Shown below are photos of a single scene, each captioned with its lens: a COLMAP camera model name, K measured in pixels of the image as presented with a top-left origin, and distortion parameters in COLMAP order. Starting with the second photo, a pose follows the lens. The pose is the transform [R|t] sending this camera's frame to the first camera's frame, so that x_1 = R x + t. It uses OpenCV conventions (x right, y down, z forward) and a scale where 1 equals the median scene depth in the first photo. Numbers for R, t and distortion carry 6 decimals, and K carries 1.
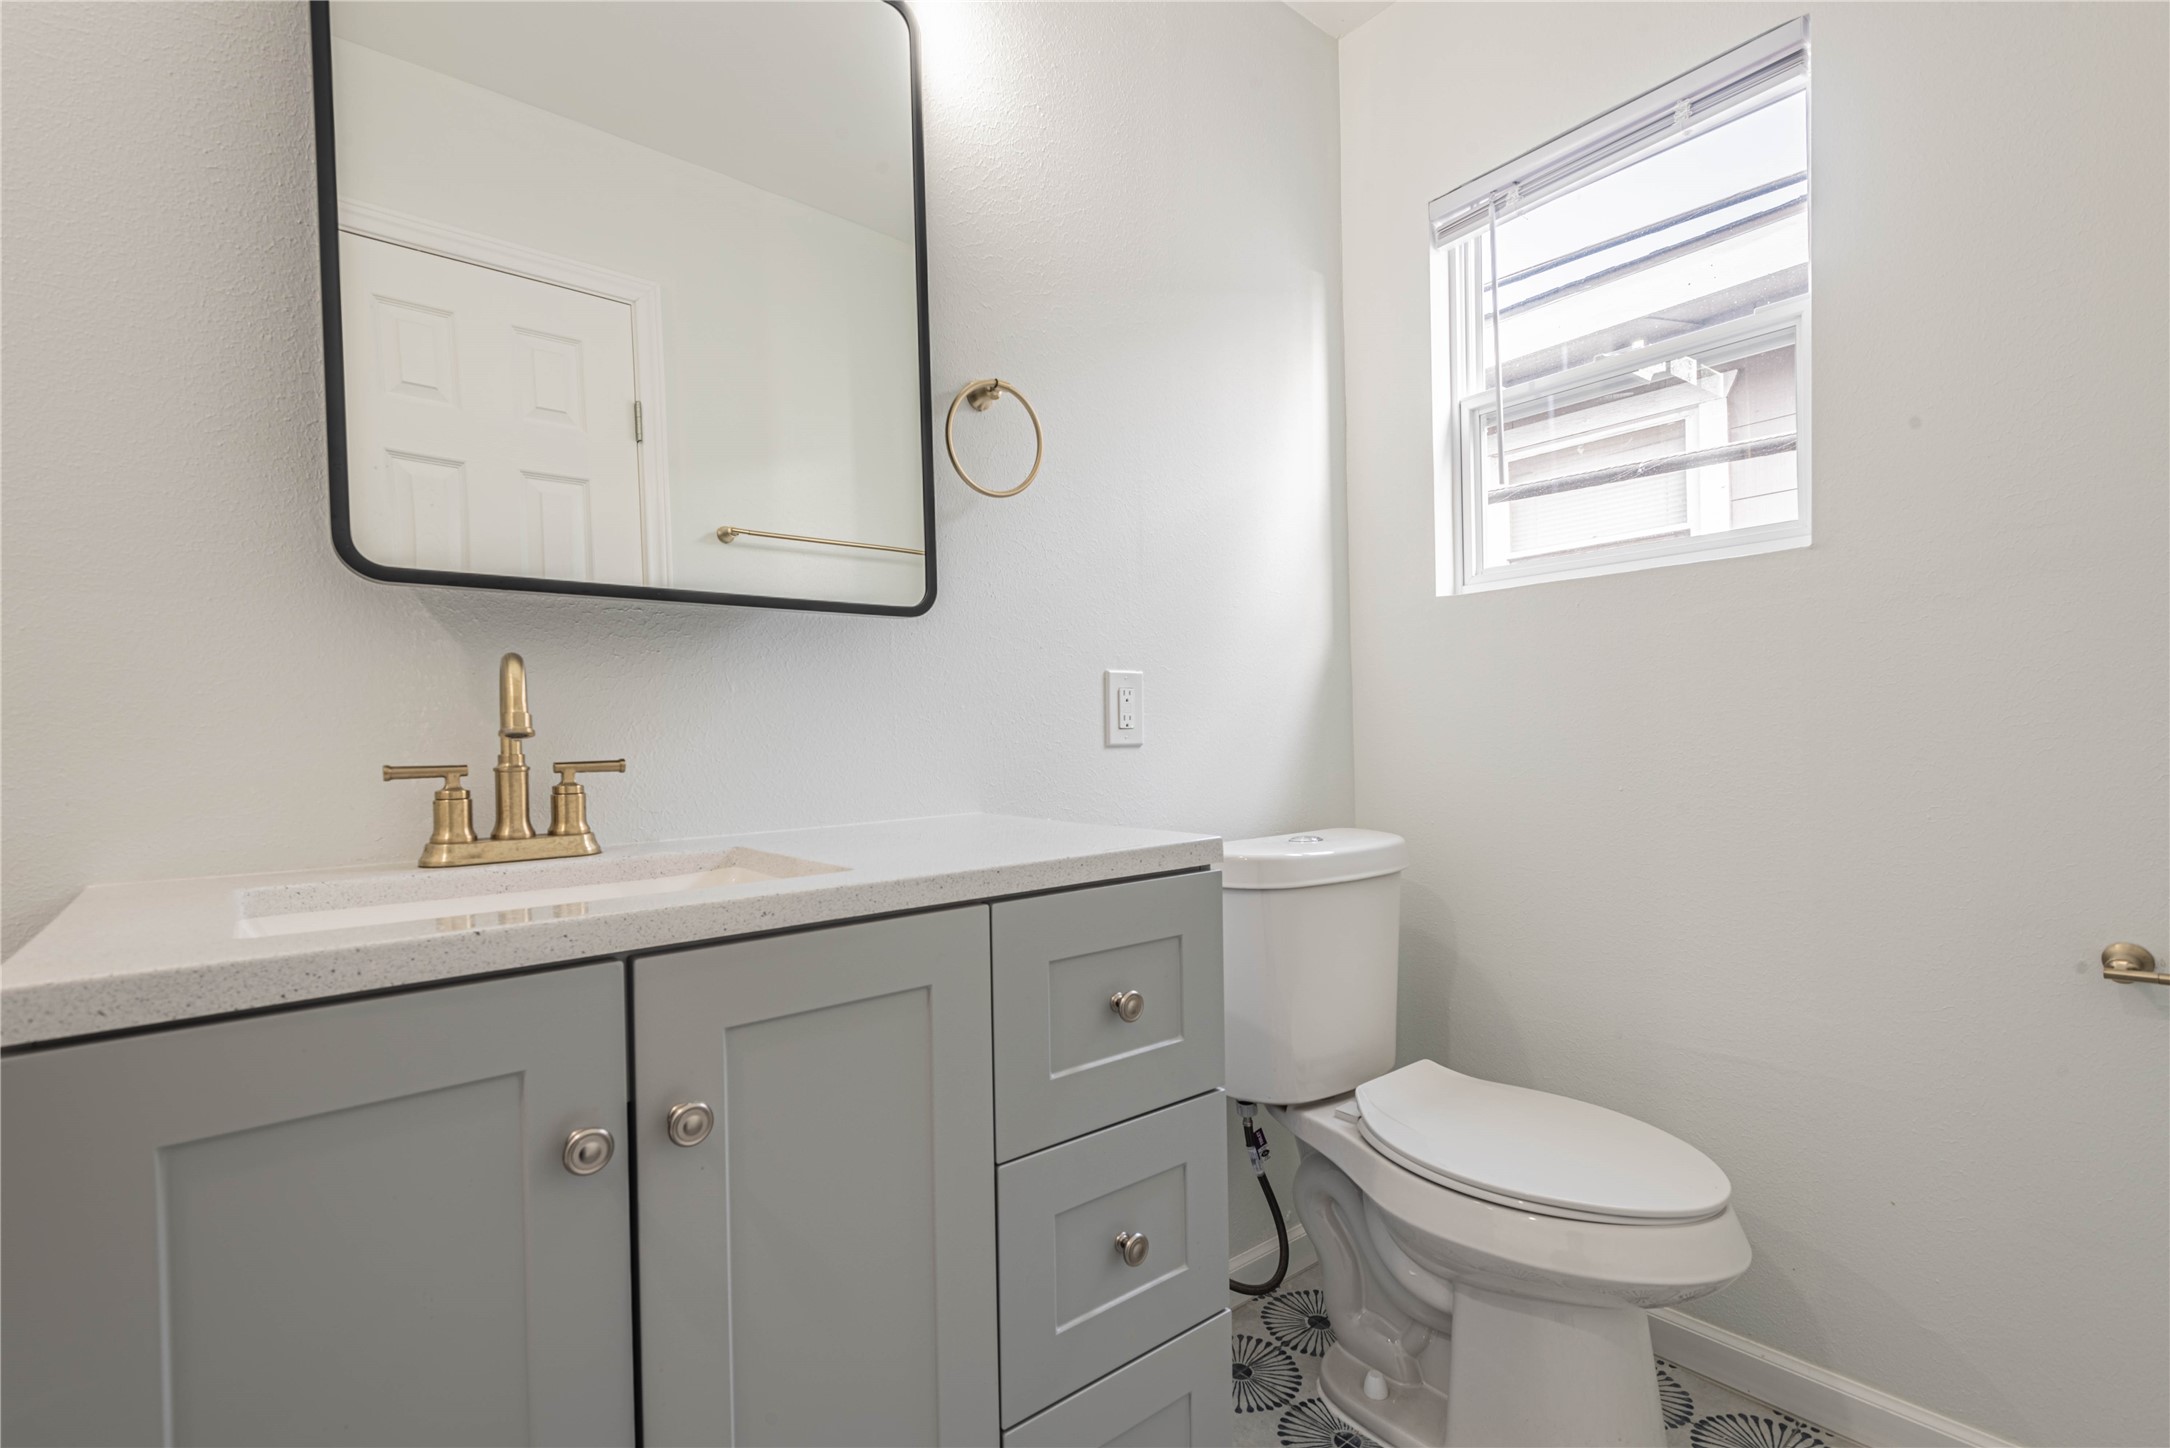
lens RADIAL K [[999.8, 0, 1074.4], [0, 999.8, 738.3], [0, 0, 1]] dist [0.036196, -0.020282]
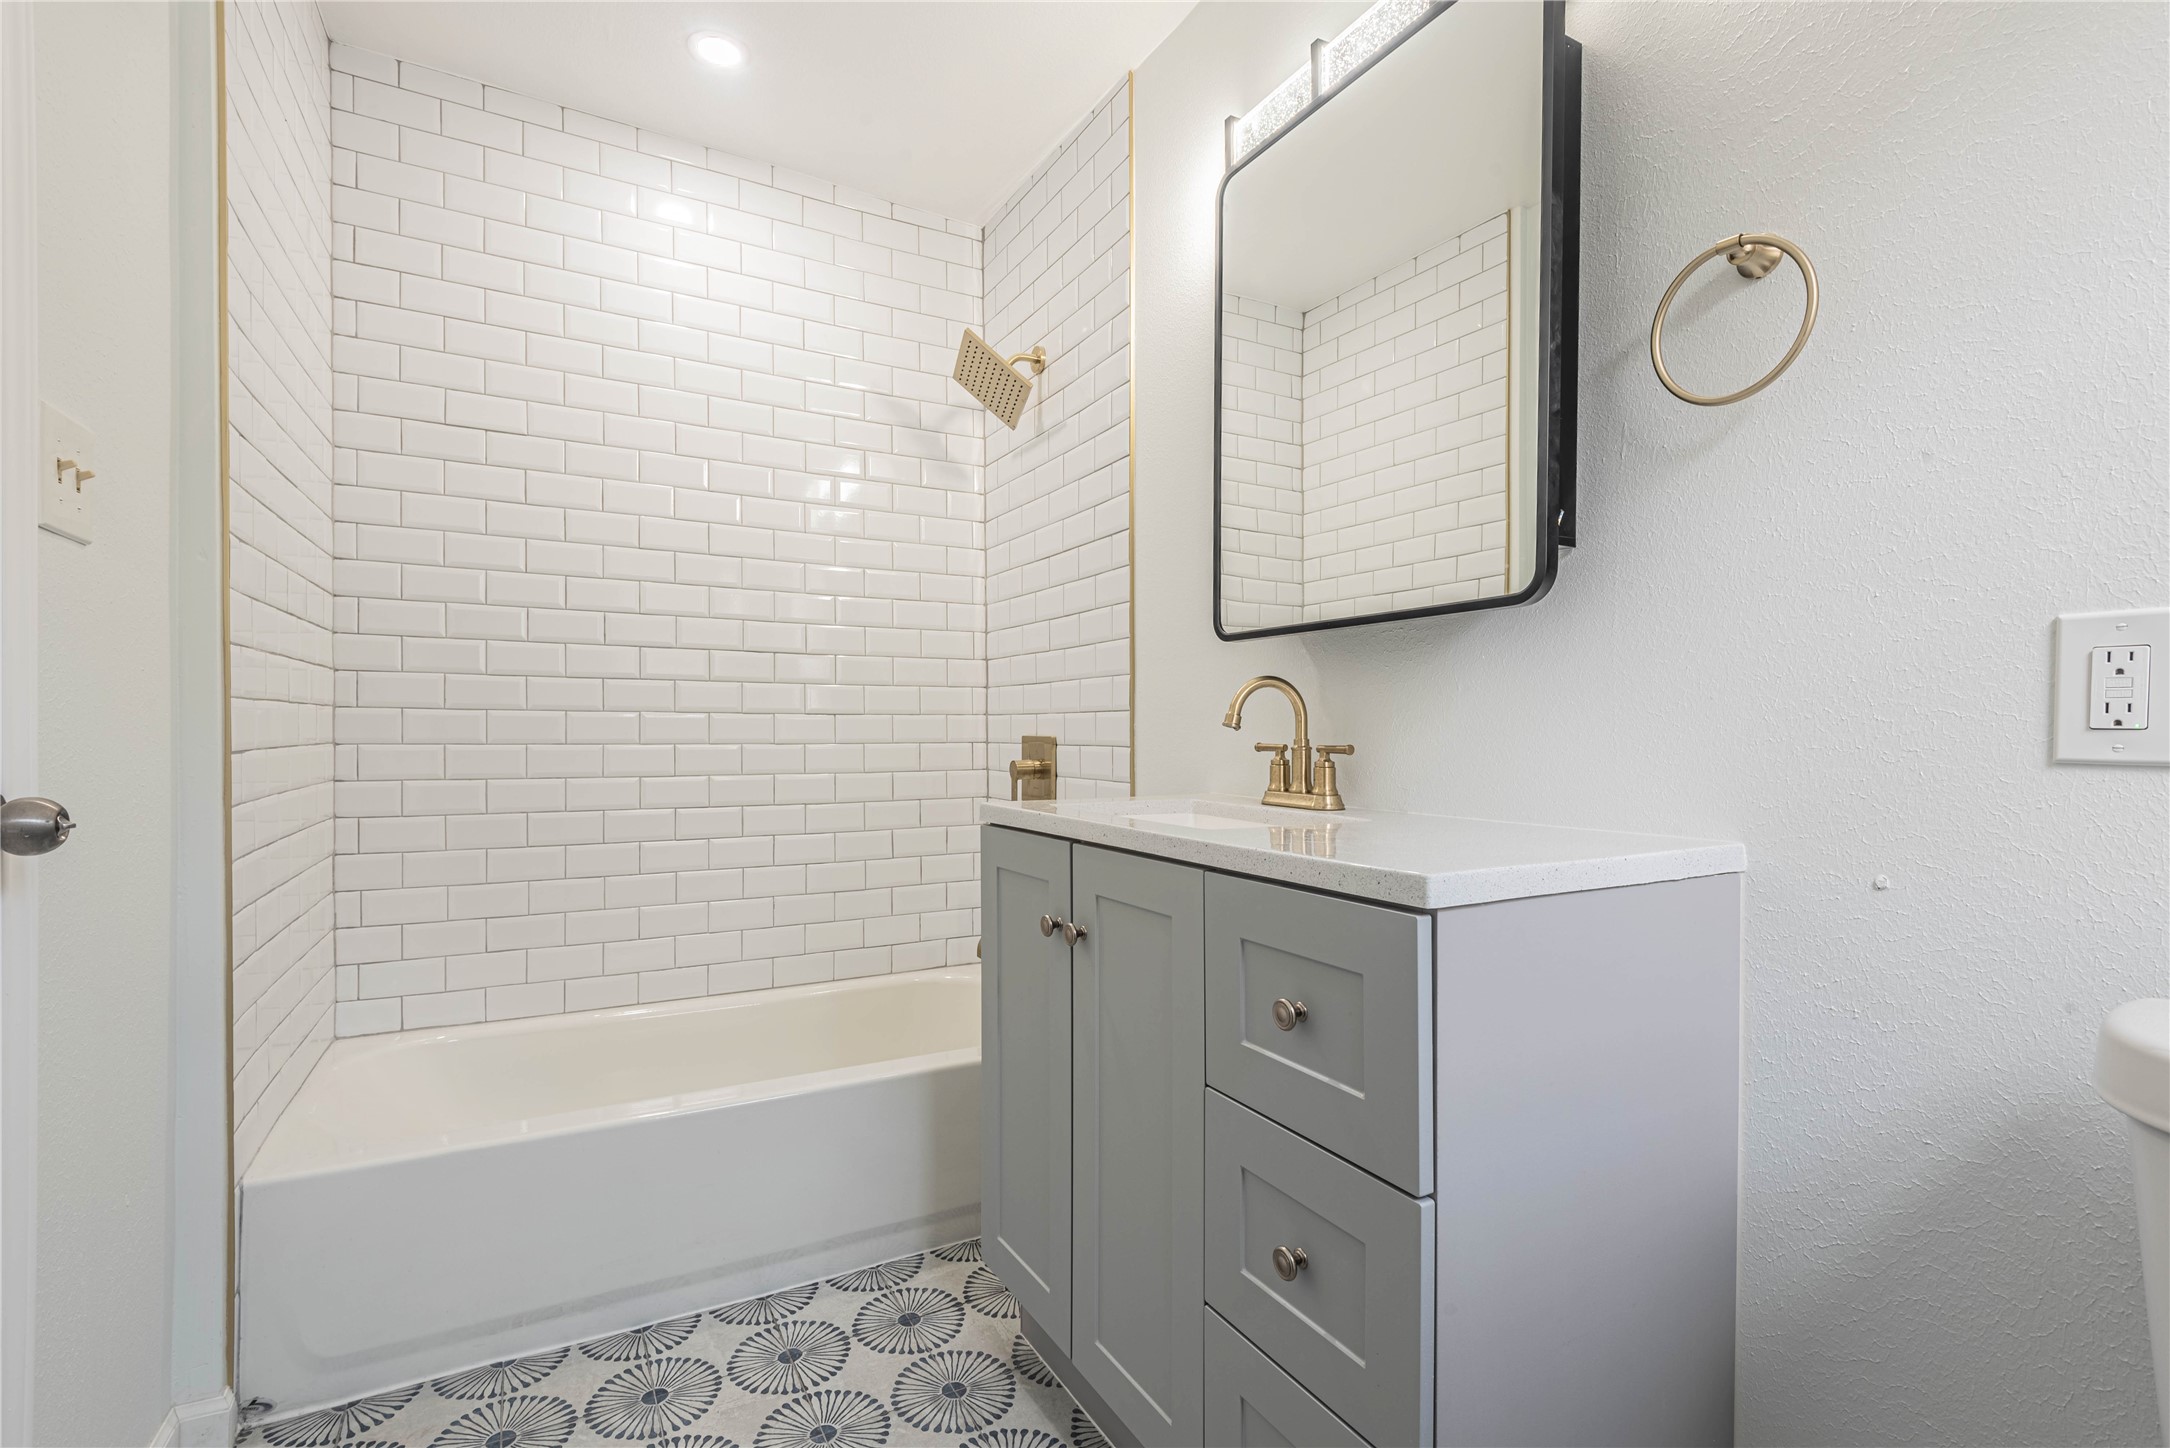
lens RADIAL K [[999.8, 0, 1074.4], [0, 999.8, 738.3], [0, 0, 1]] dist [0.036196, -0.020282]
pose [[-0.174622, 0.023235, -0.984361, 0.836225], [-0.008620, 0.999647, 0.025124, -0.017624], [0.984598, 0.012872, -0.174360, 0.773620]]
